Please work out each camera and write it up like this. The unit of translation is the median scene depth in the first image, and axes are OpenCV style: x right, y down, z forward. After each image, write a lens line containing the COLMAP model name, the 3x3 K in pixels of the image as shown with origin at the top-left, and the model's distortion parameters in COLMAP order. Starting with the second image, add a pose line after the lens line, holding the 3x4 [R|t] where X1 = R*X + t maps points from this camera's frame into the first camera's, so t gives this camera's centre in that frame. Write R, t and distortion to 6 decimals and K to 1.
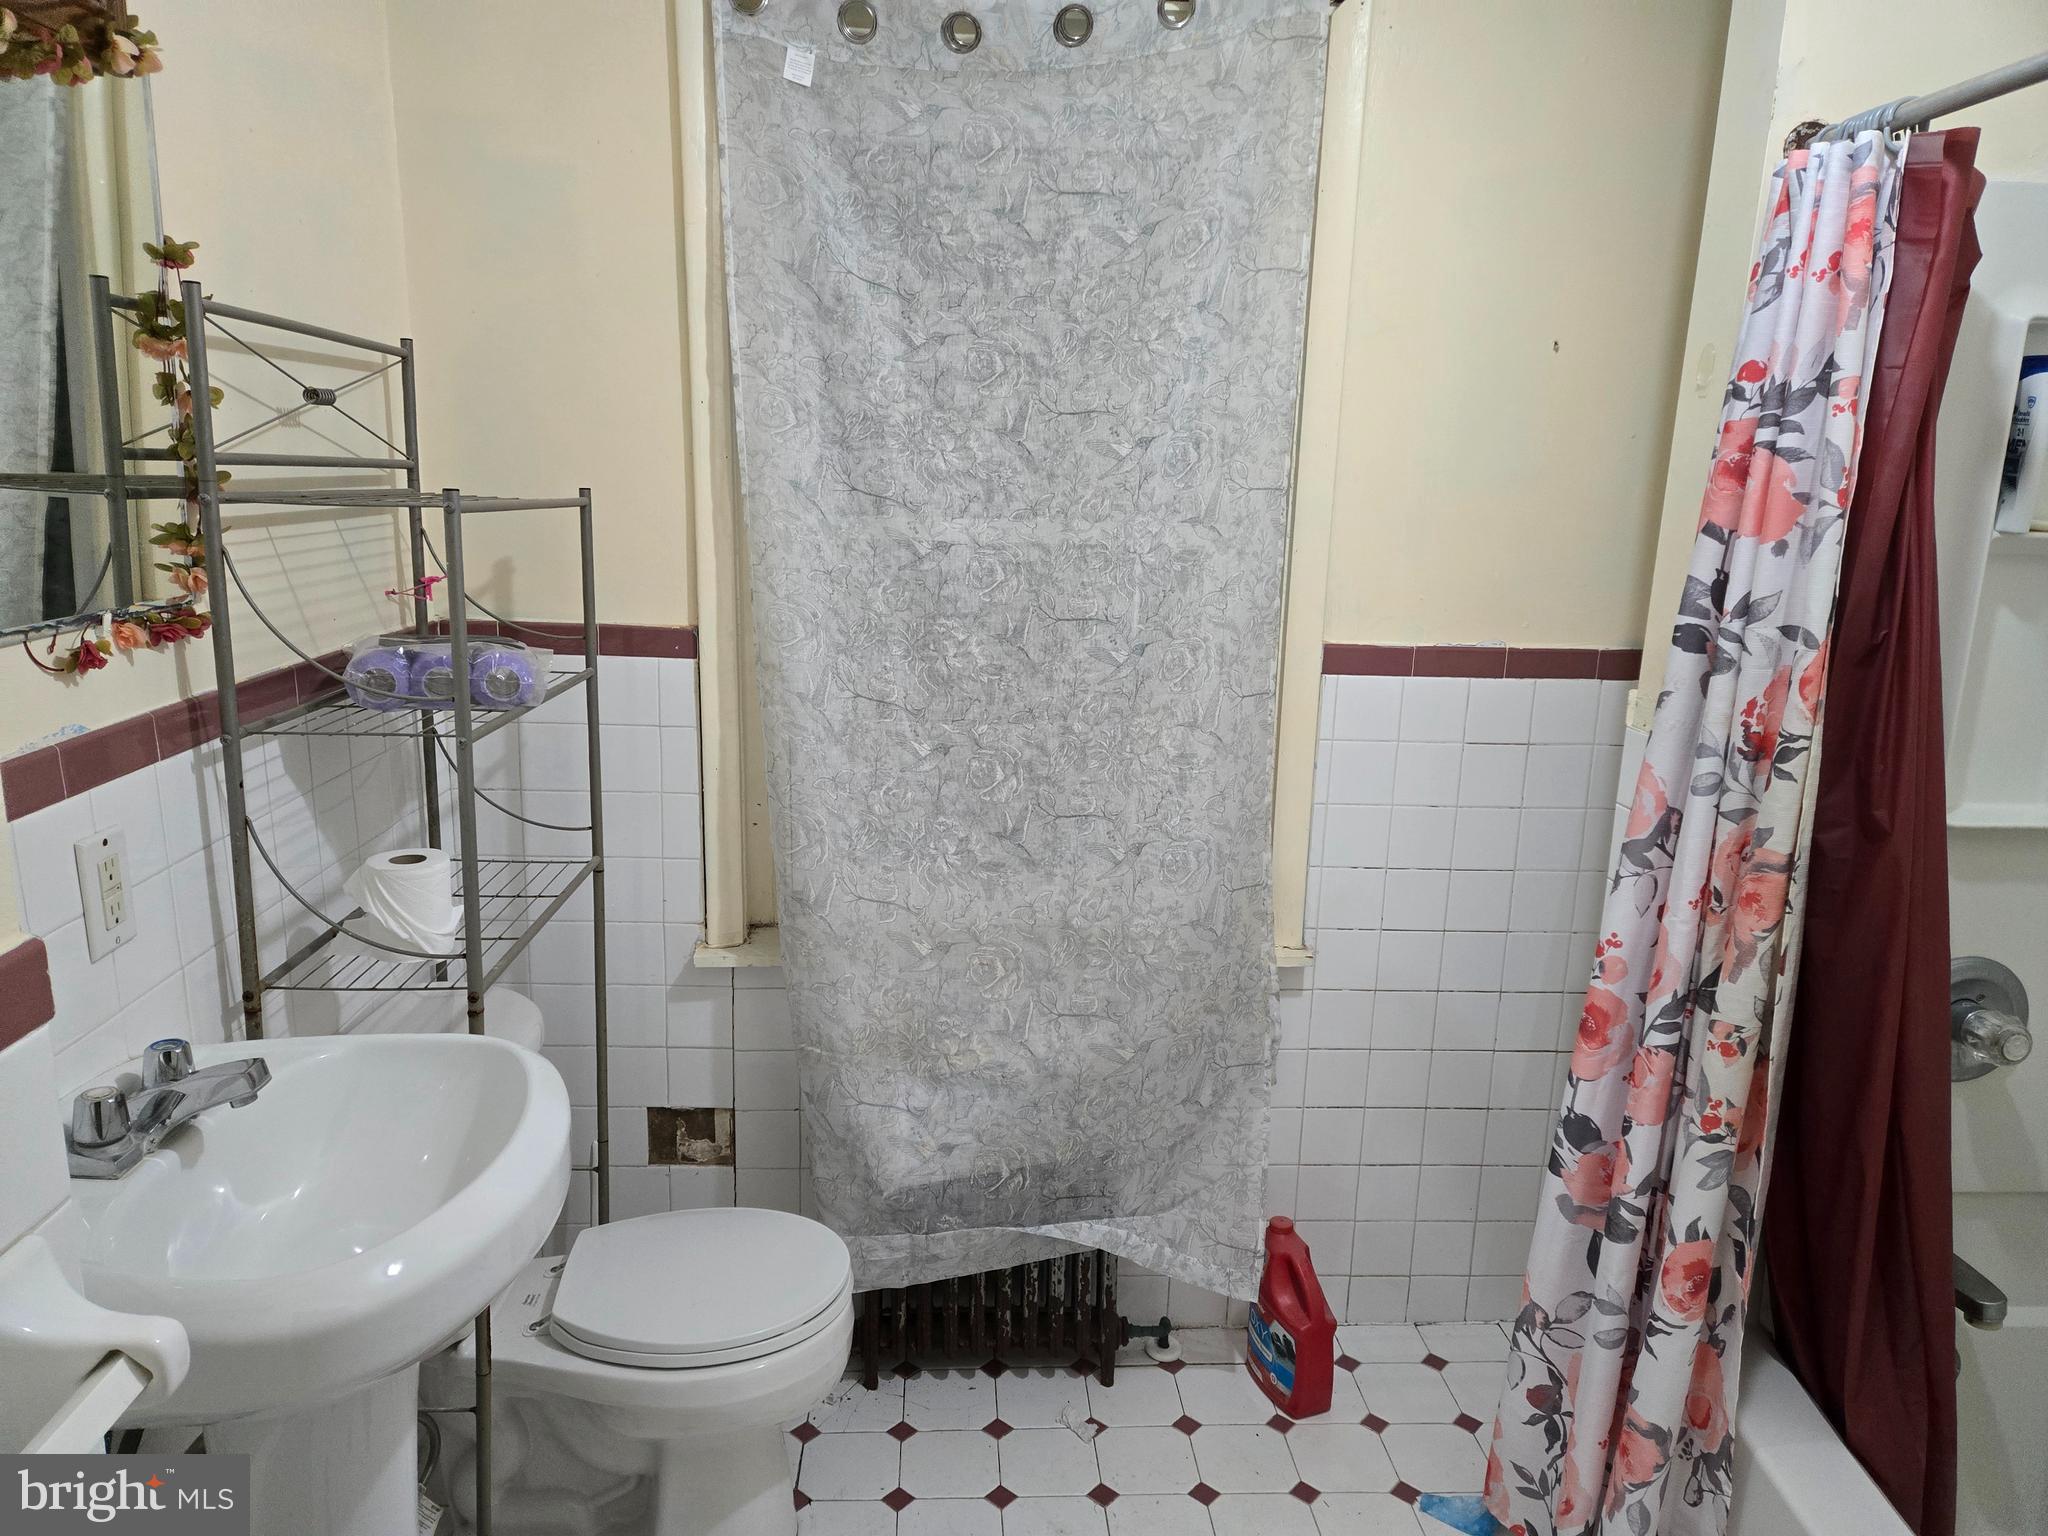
lens RADIAL K [[1356.6, 0, 1004.2], [0, 1356.6, 767.8], [0, 0, 1]] dist [0.071802, -0.057535]
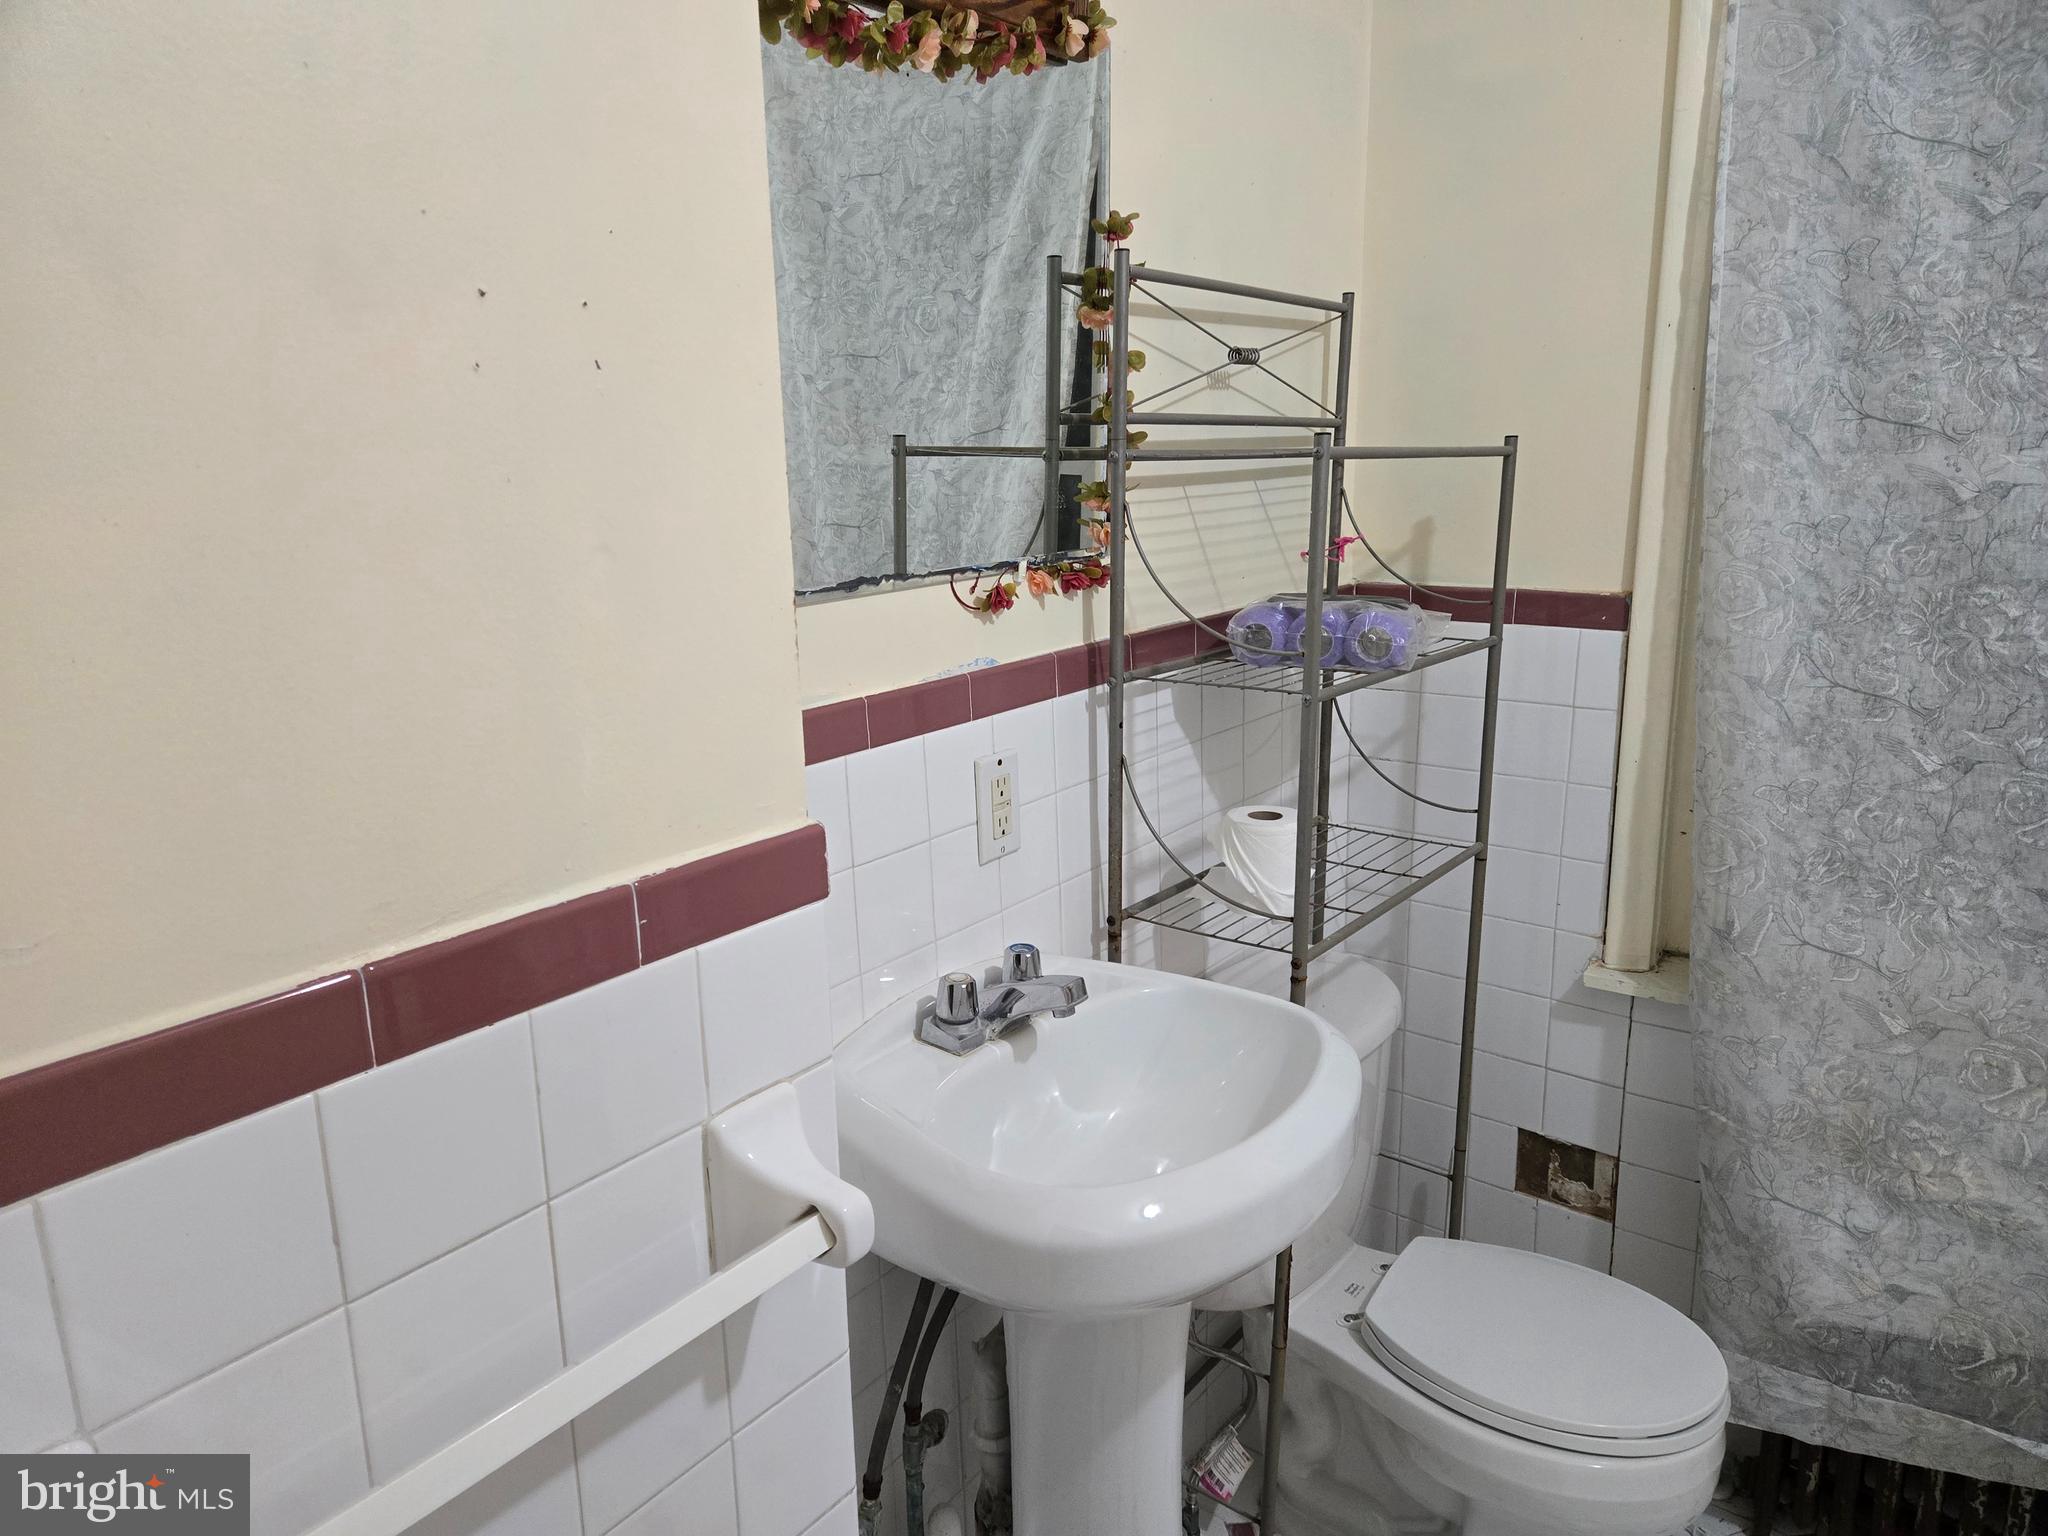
lens RADIAL K [[1356.6, 0, 1028.6], [0, 1356.6, 782.4], [0, 0, 1]] dist [0.071802, -0.057535]
pose [[0.760446, 0.109238, -0.640147, 0.054696], [-0.097780, 0.993773, 0.053427, 0.005285], [0.641997, 0.021965, 0.766392, 0.104785]]
